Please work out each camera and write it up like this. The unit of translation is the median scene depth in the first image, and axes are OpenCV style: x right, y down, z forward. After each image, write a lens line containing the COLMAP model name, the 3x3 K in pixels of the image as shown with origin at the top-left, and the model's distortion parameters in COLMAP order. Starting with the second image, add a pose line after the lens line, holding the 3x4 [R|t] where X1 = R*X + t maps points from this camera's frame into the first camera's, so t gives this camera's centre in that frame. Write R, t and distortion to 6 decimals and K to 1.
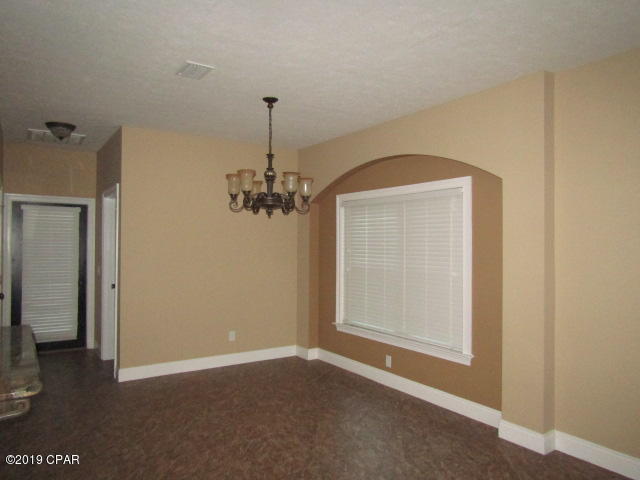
lens RADIAL K [[452.4, 0, 318.3], [0, 452.4, 242.1], [0, 0, 1]] dist [-0.020149, 0.012008]
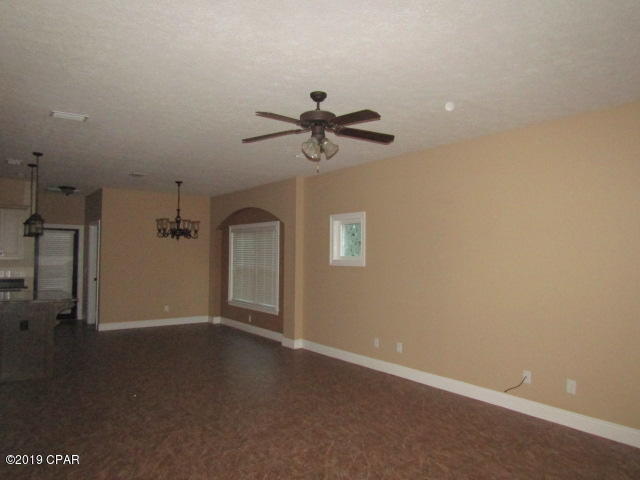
lens RADIAL K [[452.4, 0, 320.0], [0, 452.4, 239.6], [0, 0, 1]] dist [-0.020149, 0.012008]
pose [[0.998756, 0.002904, 0.049781, 0.336536], [-0.001505, 0.999604, -0.028107, -0.003852], [-0.049843, 0.027997, 0.998365, -0.818801]]
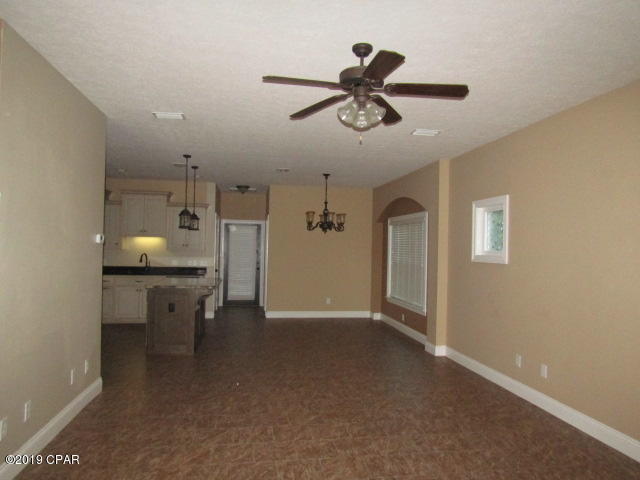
lens RADIAL K [[452.4, 0, 320.1], [0, 452.4, 241.5], [0, 0, 1]] dist [-0.020149, 0.012008]
pose [[0.907934, 0.005406, -0.419077, 0.564233], [-0.011104, 0.999876, -0.011159, 0.001403], [0.418965, 0.014785, 0.907882, -0.652539]]
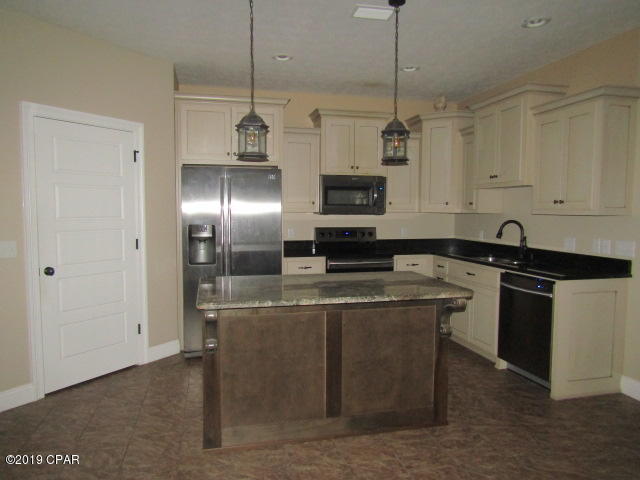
lens RADIAL K [[452.4, 0, 317.8], [0, 452.4, 239.5], [0, 0, 1]] dist [-0.020149, 0.012008]
pose [[-0.346996, 0.057697, -0.936090, 0.171039], [0.000933, 0.998127, 0.061175, 0.018080], [0.937866, 0.020354, -0.346400, 0.630611]]
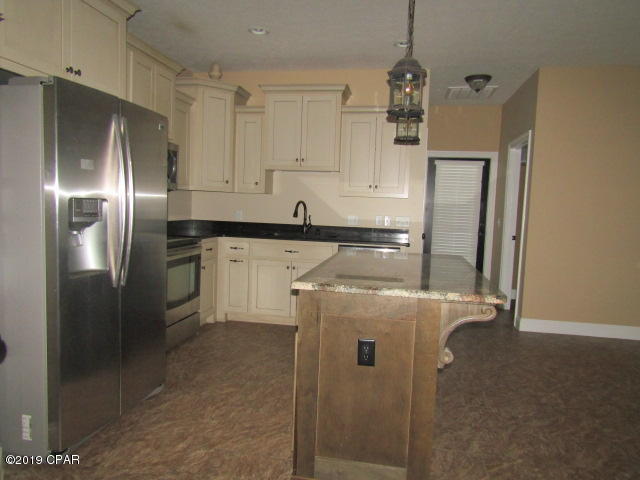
lens RADIAL K [[452.4, 0, 320.2], [0, 452.4, 242.6], [0, 0, 1]] dist [-0.020149, 0.012008]
pose [[0.711489, 0.077456, -0.698416, -0.073167], [-0.026701, 0.996169, 0.083276, 0.042983], [0.702190, -0.040602, 0.710831, -0.014869]]
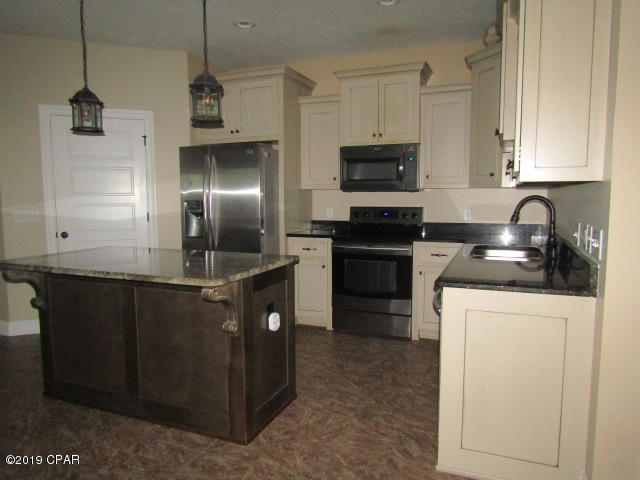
lens RADIAL K [[452.4, 0, 320.2], [0, 452.4, 239.1], [0, 0, 1]] dist [-0.020149, 0.012008]
pose [[-0.831223, 0.053731, -0.553336, -0.249929], [0.003392, 0.995790, 0.091600, 0.036293], [0.555929, 0.074263, -0.827906, 1.022735]]
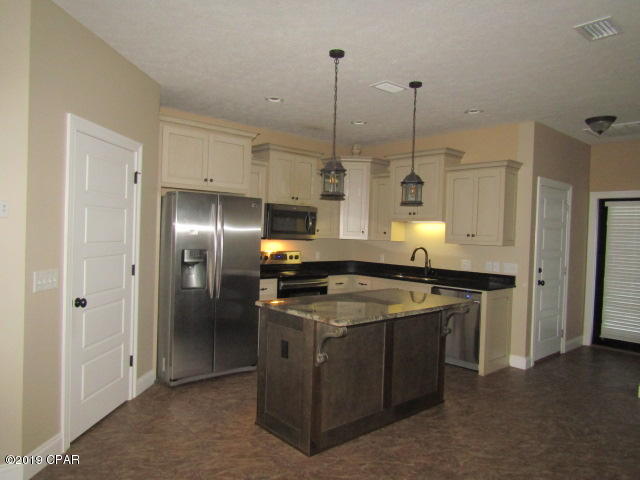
lens RADIAL K [[452.4, 0, 317.2], [0, 452.4, 239.5], [0, 0, 1]] dist [-0.020149, 0.012008]
pose [[0.136709, 0.015283, -0.990493, 0.322990], [-0.023447, 0.999651, 0.012188, 0.007347], [0.990334, 0.021558, 0.137020, 0.248267]]
